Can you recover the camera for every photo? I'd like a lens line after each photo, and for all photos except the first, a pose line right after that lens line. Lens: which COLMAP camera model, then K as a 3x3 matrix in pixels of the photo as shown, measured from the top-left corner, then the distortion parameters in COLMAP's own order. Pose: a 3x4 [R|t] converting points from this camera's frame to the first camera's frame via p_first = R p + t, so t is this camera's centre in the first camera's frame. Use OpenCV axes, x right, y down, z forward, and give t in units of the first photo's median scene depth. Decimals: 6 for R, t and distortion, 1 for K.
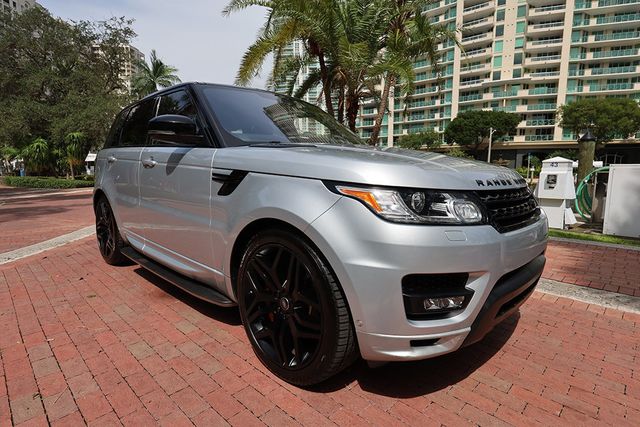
lens RADIAL K [[342.1, 0, 322.8], [0, 342.1, 211.8], [0, 0, 1]] dist [0.004072, 0.000558]
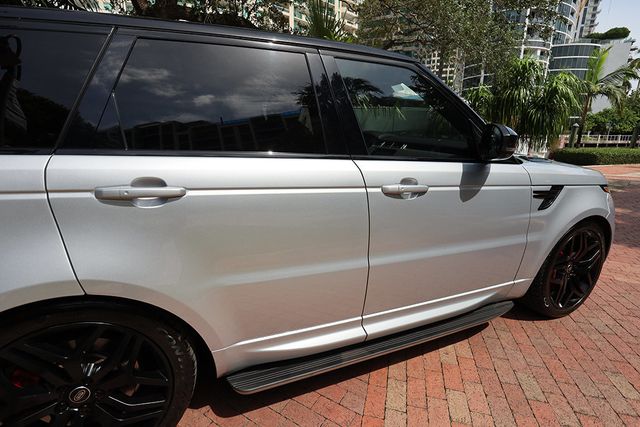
lens RADIAL K [[314.3, 0, 320.0], [0, 314.3, 213.5], [0, 0, 1]] dist [0.004035, -0.000055]
pose [[0.384881, -0.235632, 0.892381, -1.432512], [0.099712, 0.971819, 0.213602, -0.314745], [-0.917564, 0.006770, 0.397530, 1.226099]]
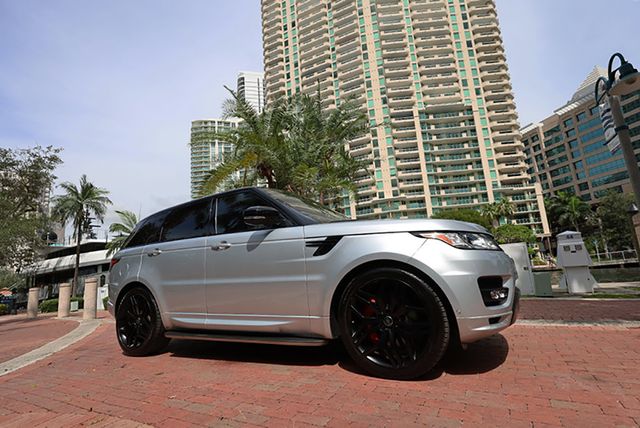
lens RADIAL K [[317.0, 0, 320.0], [0, 317.0, 214.0], [0, 0, 1]] dist [0.001089, -0.000083]
pose [[0.965823, -0.026334, 0.257861, -0.607262], [0.107363, 0.946117, -0.305508, 0.184588], [-0.235922, 0.322751, 0.916609, -0.248426]]
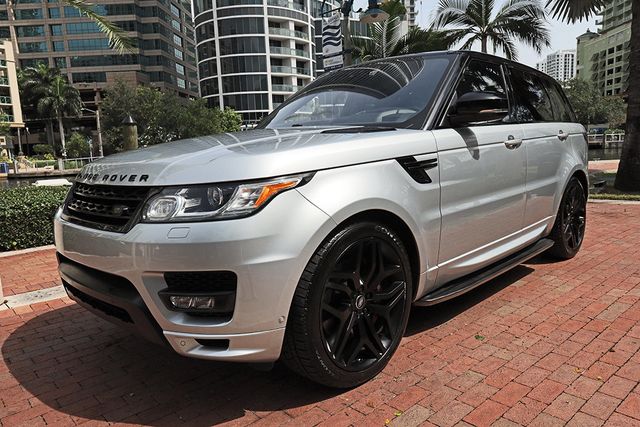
lens RADIAL K [[473.0, 0, 343.1], [0, 473.0, 212.4], [0, 0, 1]] dist [0.003831, -0.000068]
pose [[0.032137, -0.144882, 0.988927, -2.217518], [0.157860, 0.977755, 0.138115, -0.243784], [-0.986938, 0.151674, 0.054293, 1.638504]]
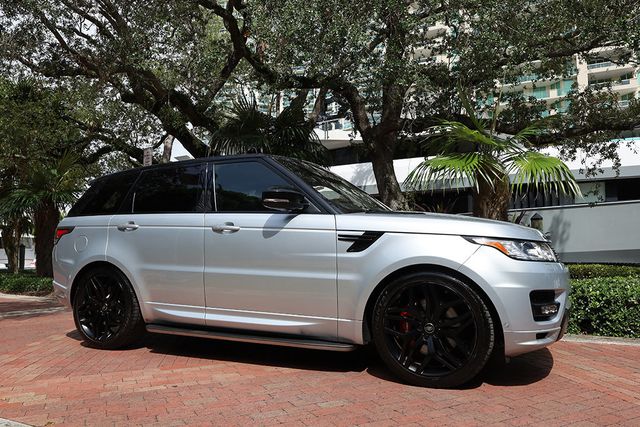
lens RADIAL K [[480.8, 0, 310.6], [0, 480.8, 222.7], [0, 0, 1]] dist [0.004383, 0.002542]
pose [[0.951442, 0.005077, 0.307786, -0.948577], [0.050651, 0.983654, -0.172801, 0.134735], [-0.303632, 0.180000, 0.935632, -0.571831]]
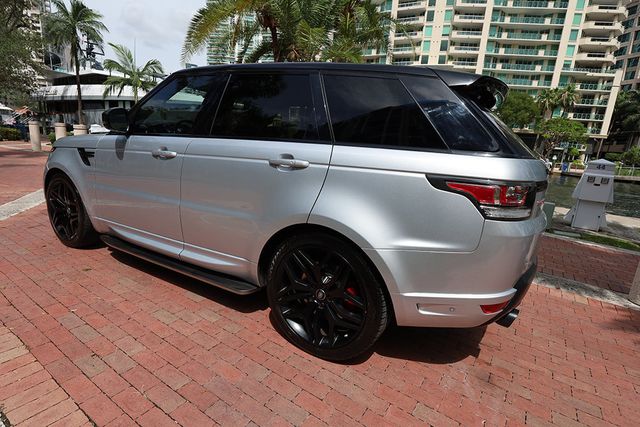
lens RADIAL K [[332.2, 0, 317.7], [0, 332.2, 212.7], [0, 0, 1]] dist [0.000726, 0.000326]
pose [[0.981254, 0.027475, 0.190753, -0.238399], [-0.046471, 0.994312, 0.095836, -0.089550], [-0.187035, -0.102904, 0.976949, -0.189508]]
